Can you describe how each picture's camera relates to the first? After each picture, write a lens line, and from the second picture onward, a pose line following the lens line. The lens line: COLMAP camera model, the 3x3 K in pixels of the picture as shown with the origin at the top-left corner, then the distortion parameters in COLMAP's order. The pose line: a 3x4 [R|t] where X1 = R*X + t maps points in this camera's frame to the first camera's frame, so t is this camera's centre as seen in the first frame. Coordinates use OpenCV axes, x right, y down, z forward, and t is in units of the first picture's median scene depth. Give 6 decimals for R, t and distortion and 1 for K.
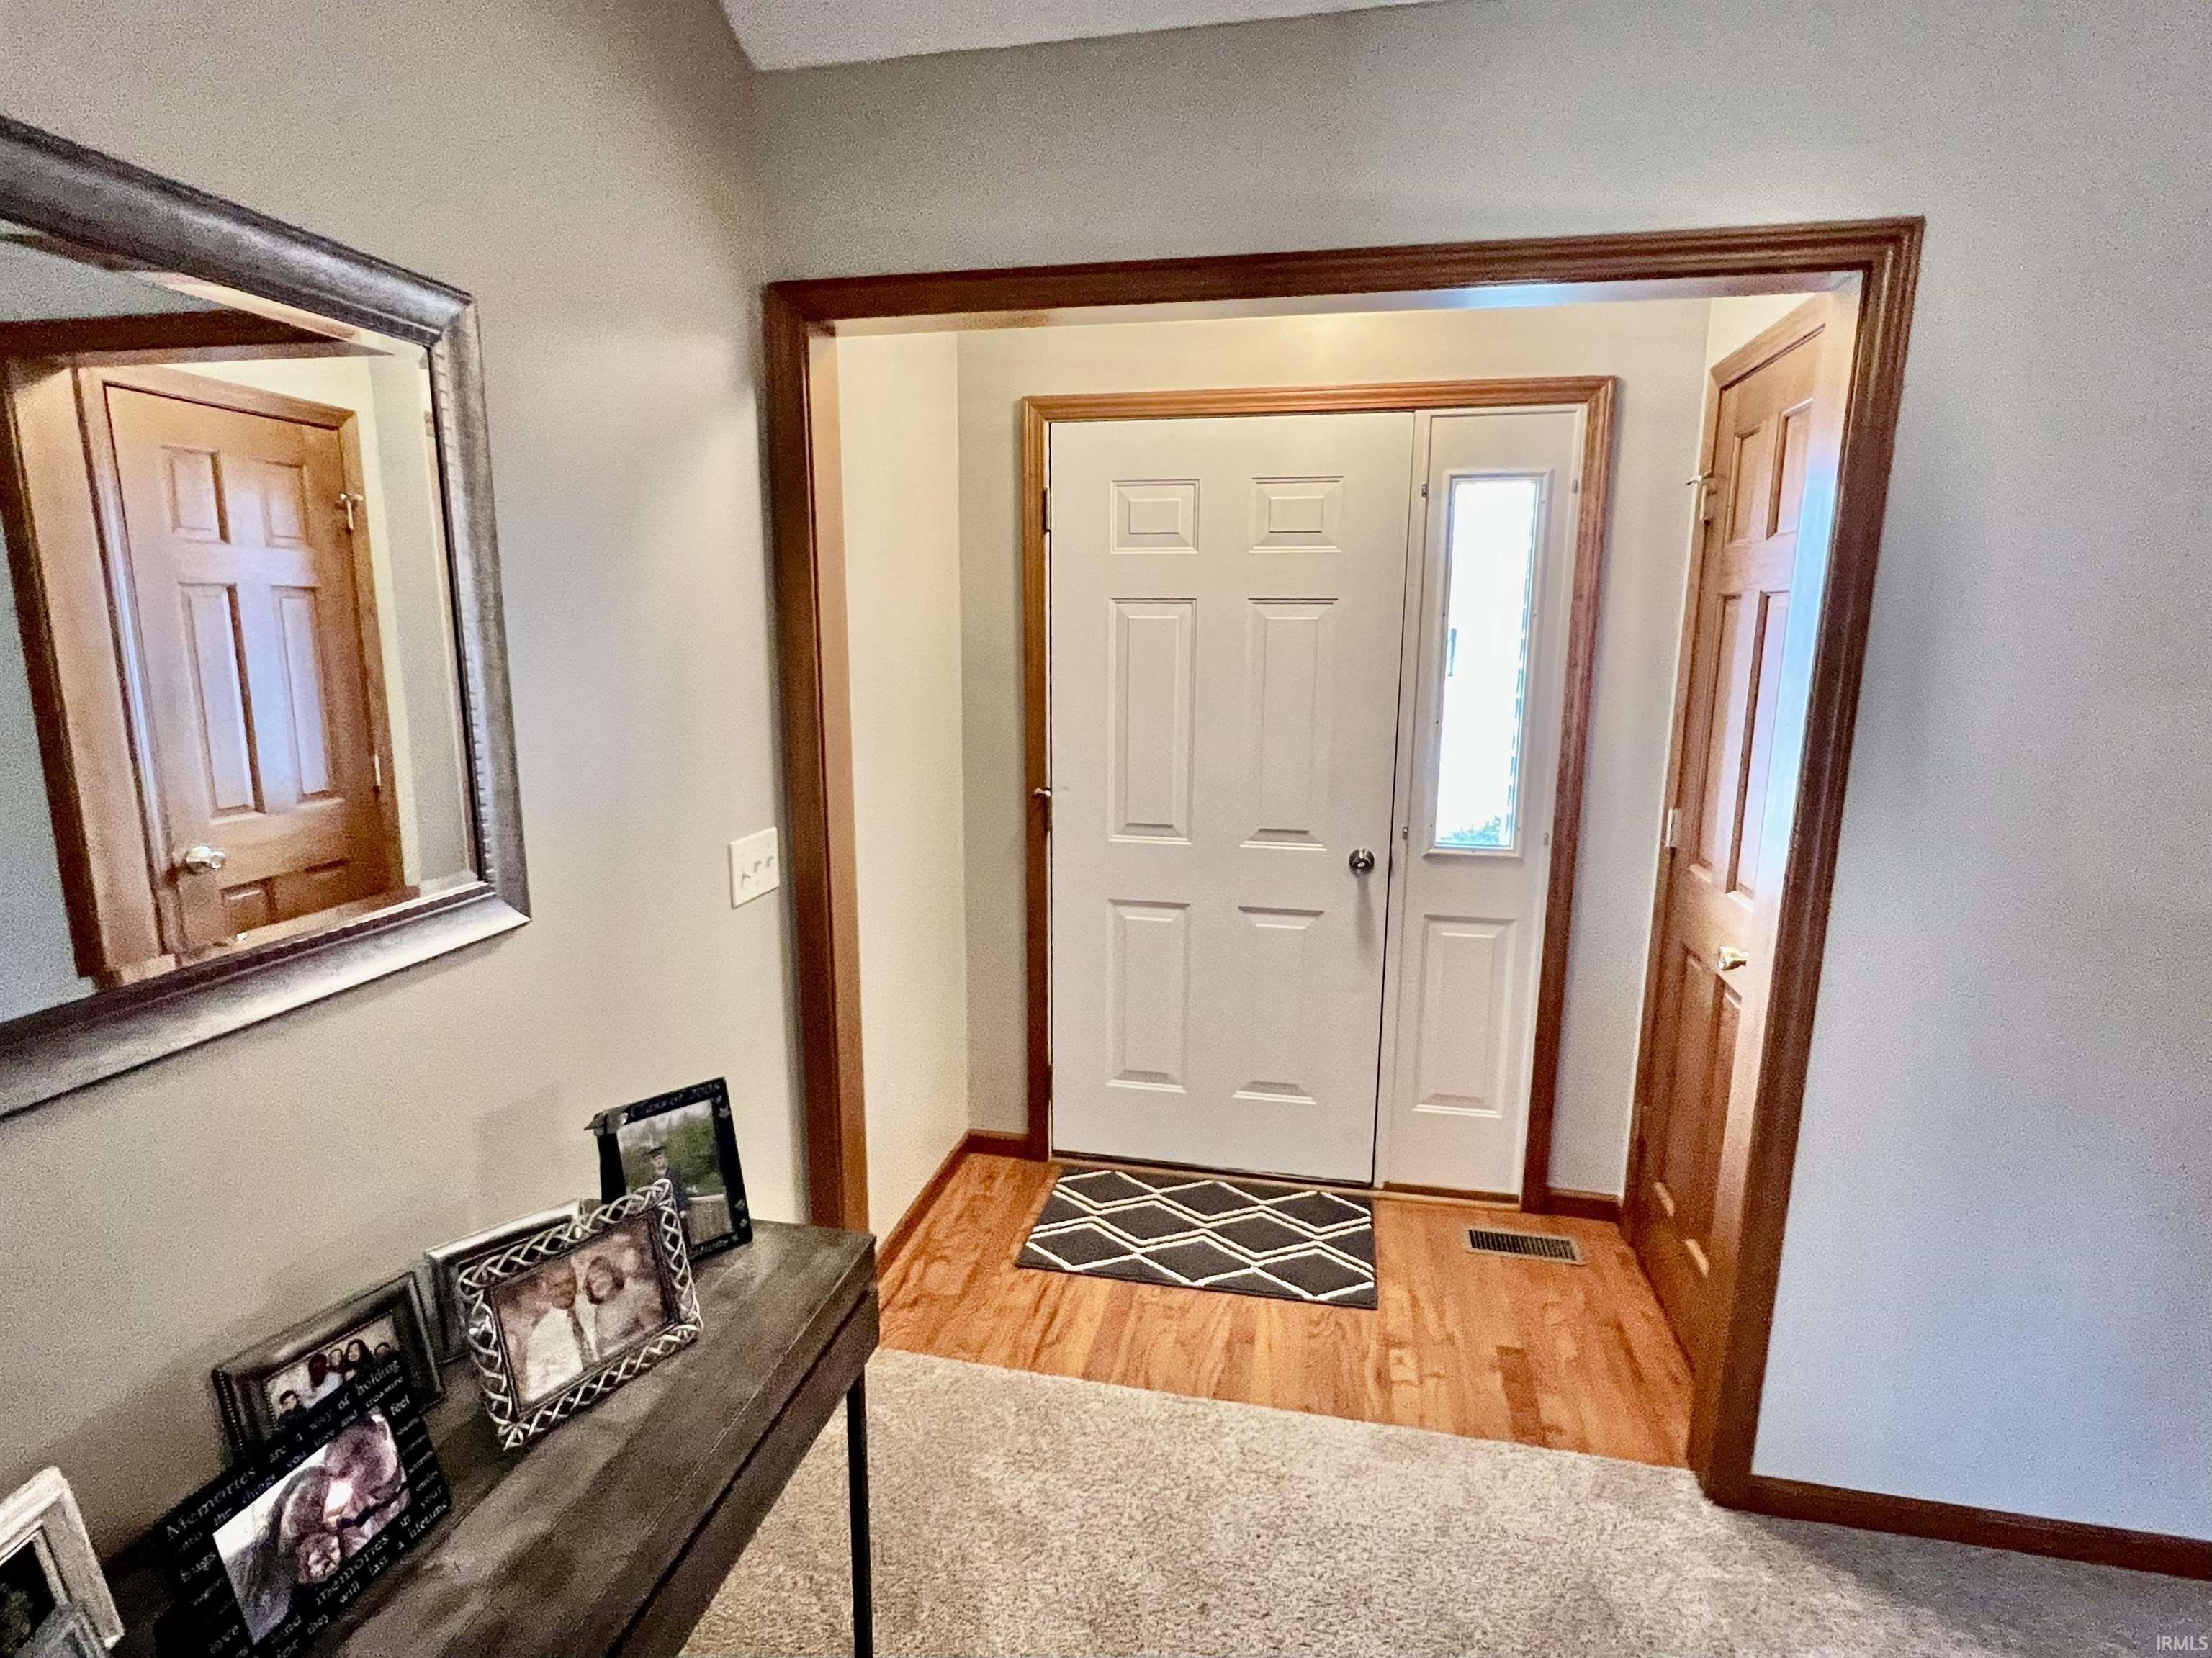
lens RADIAL K [[1088.3, 0, 1107.8], [0, 1088.3, 833.4], [0, 0, 1]] dist [0.001233, 0.000478]
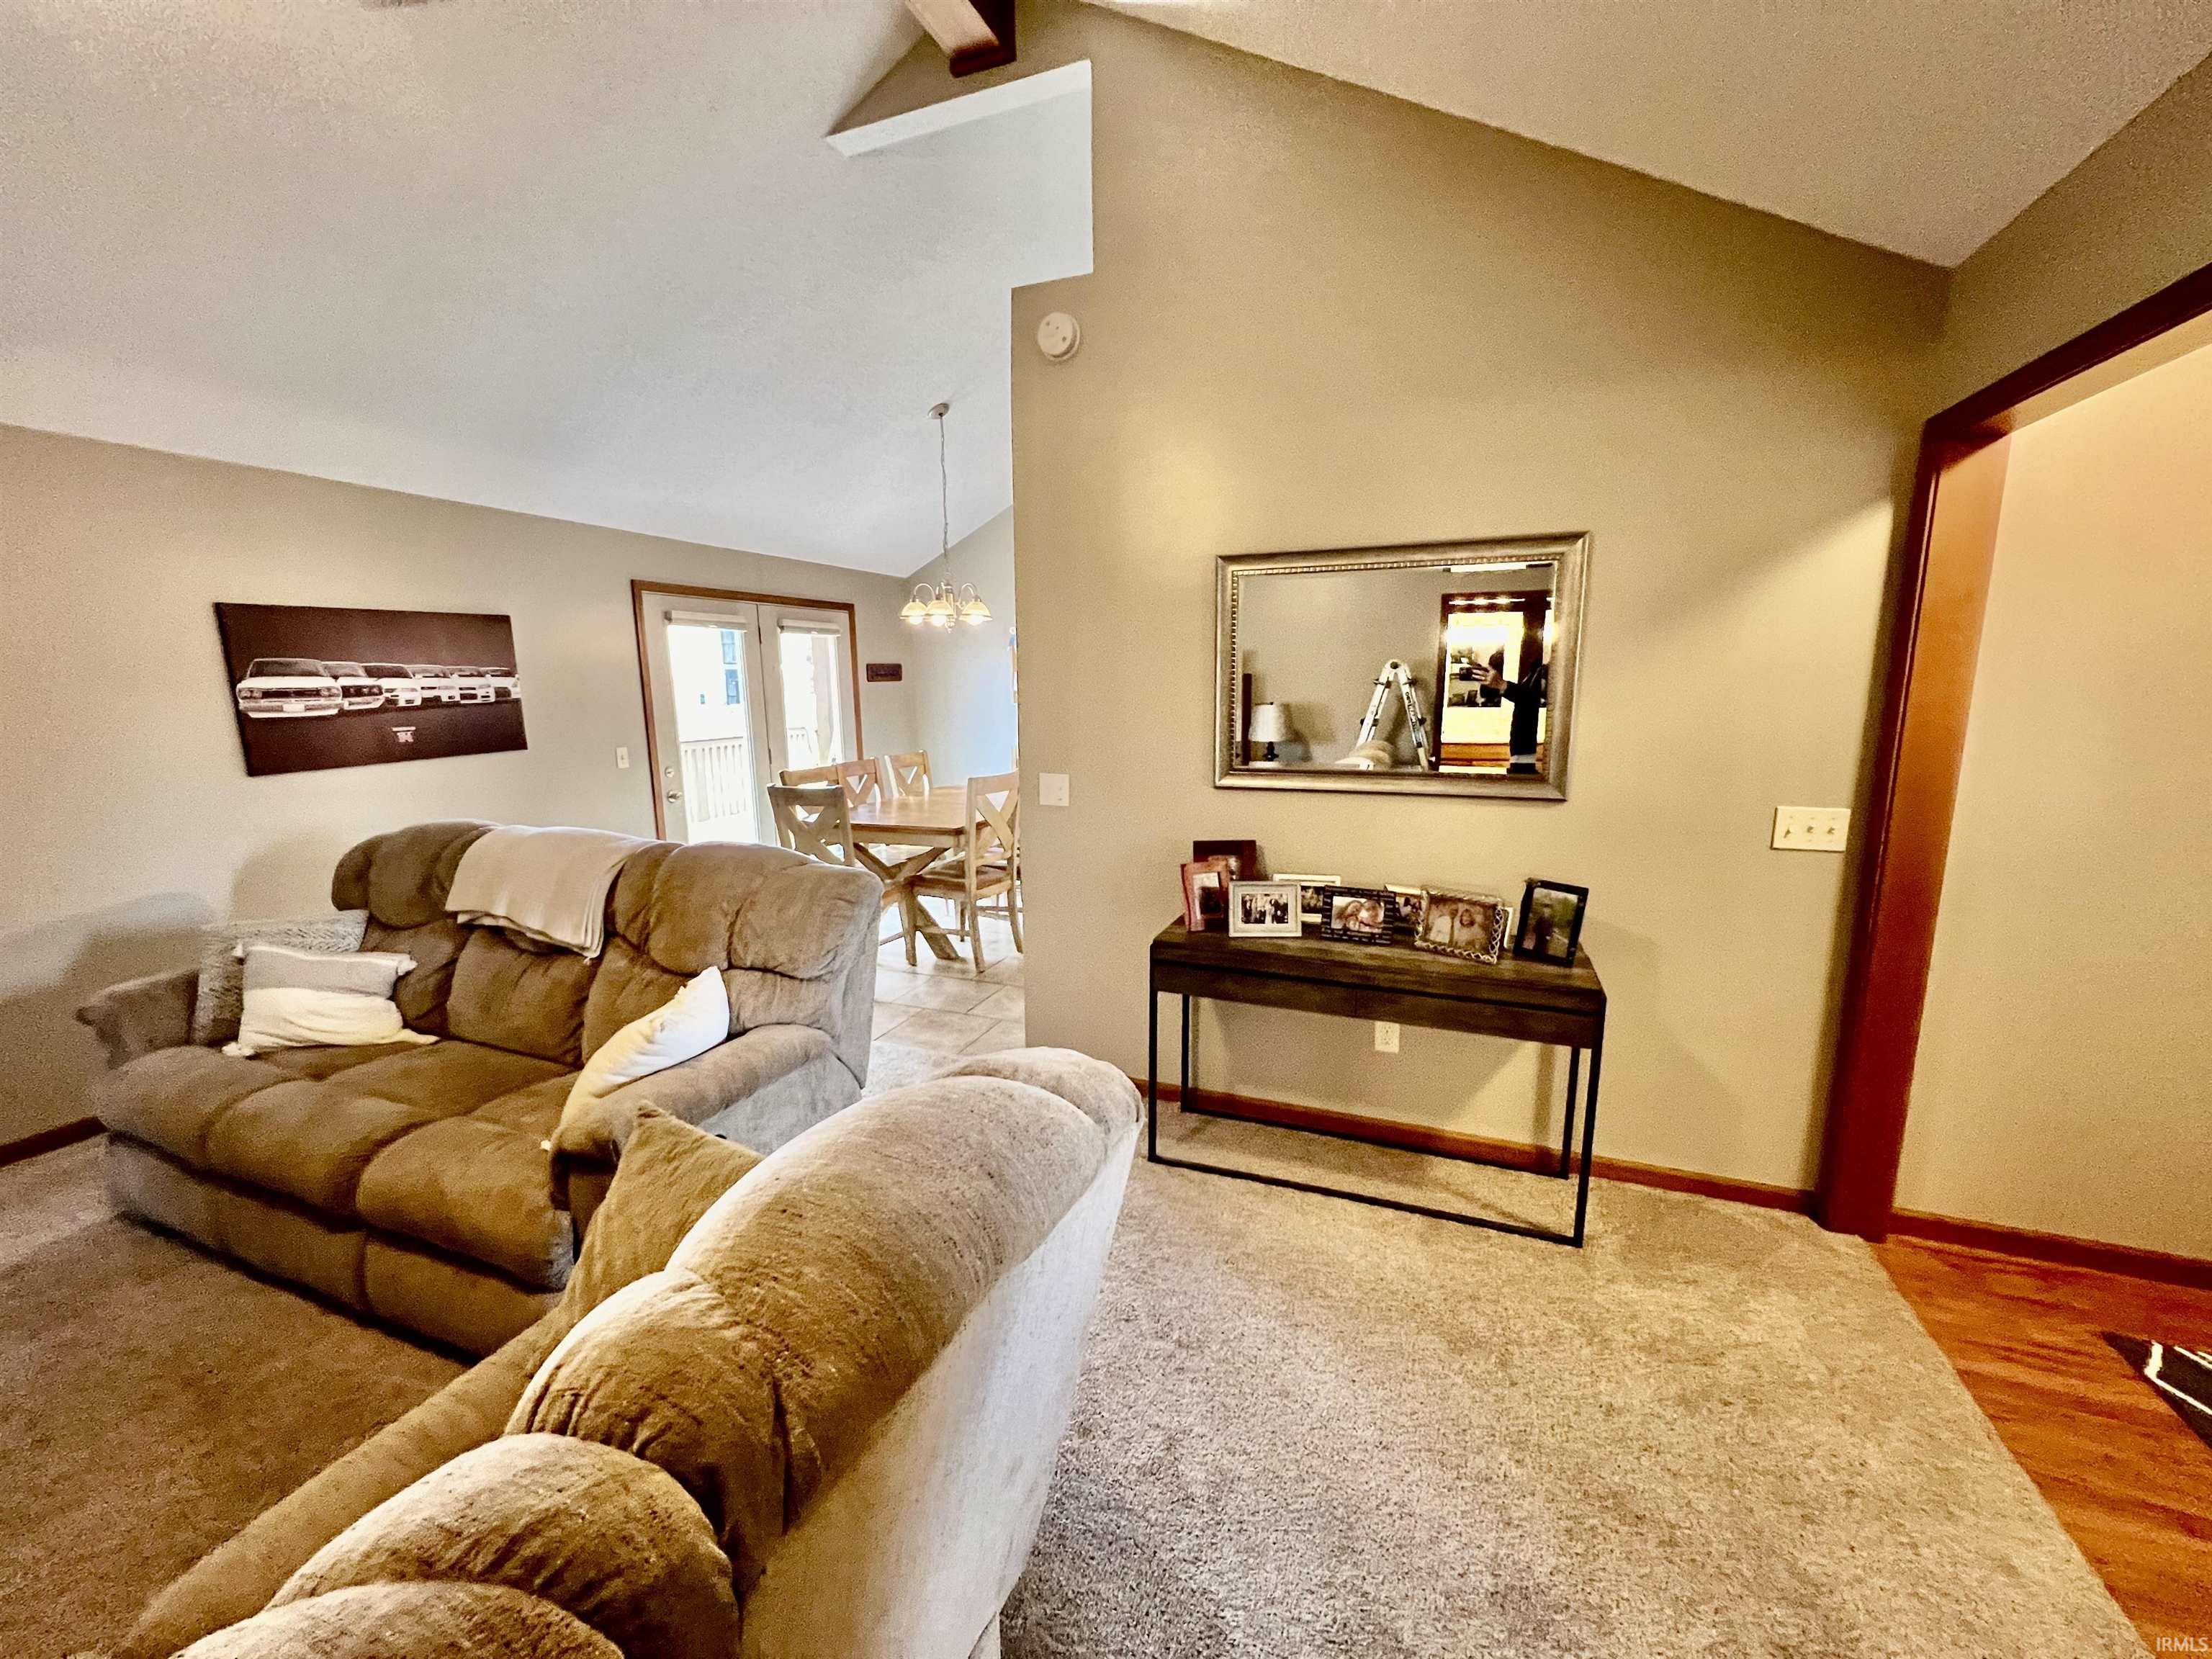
lens RADIAL K [[879.0, 0, 1105.2], [0, 879.0, 829.9], [0, 0, 1]] dist [-0.003968, 0.000507]
pose [[-0.166280, 0.162265, -0.972636, 1.420360], [-0.177208, 0.965392, 0.191352, -0.036417], [0.970025, 0.204177, -0.131771, 0.329733]]
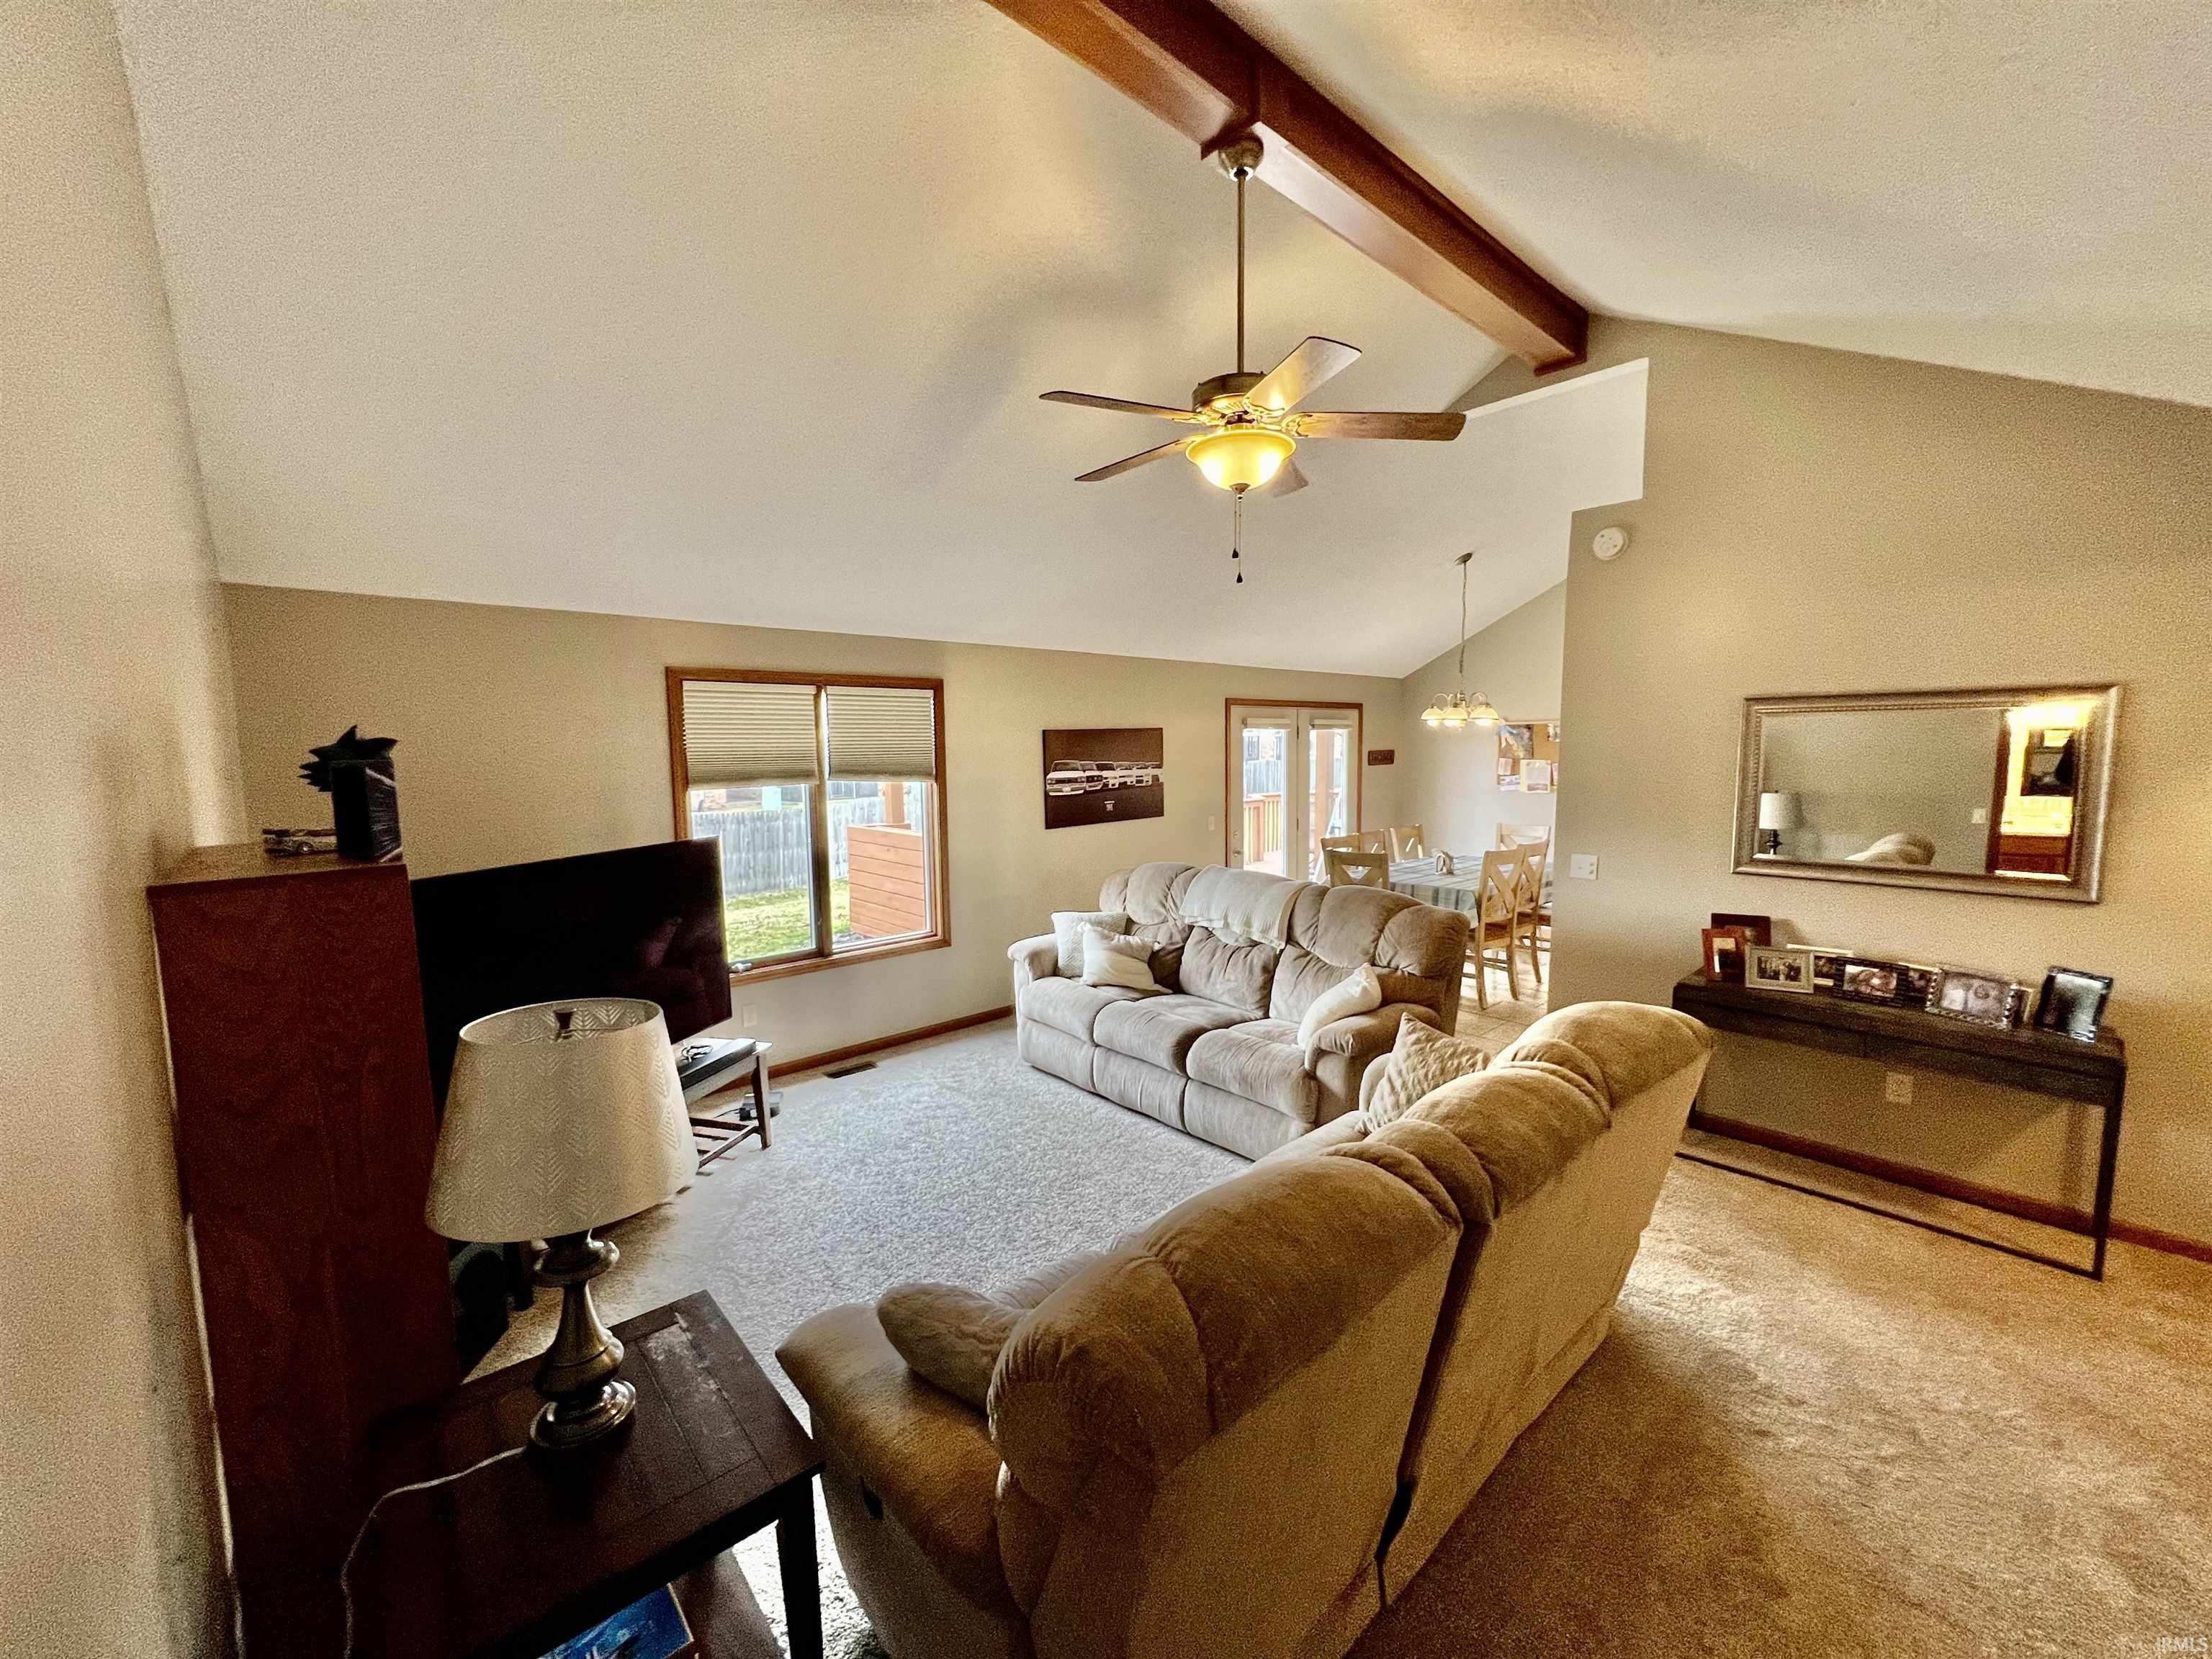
lens RADIAL K [[879.0, 0, 1112.6], [0, 879.0, 828.4], [0, 0, 1]] dist [-0.003968, 0.000507]
pose [[-0.579415, 0.075008, -0.811574, 2.597327], [-0.148508, 0.969371, 0.195617, -0.155308], [0.801389, 0.233869, -0.550529, 0.212543]]
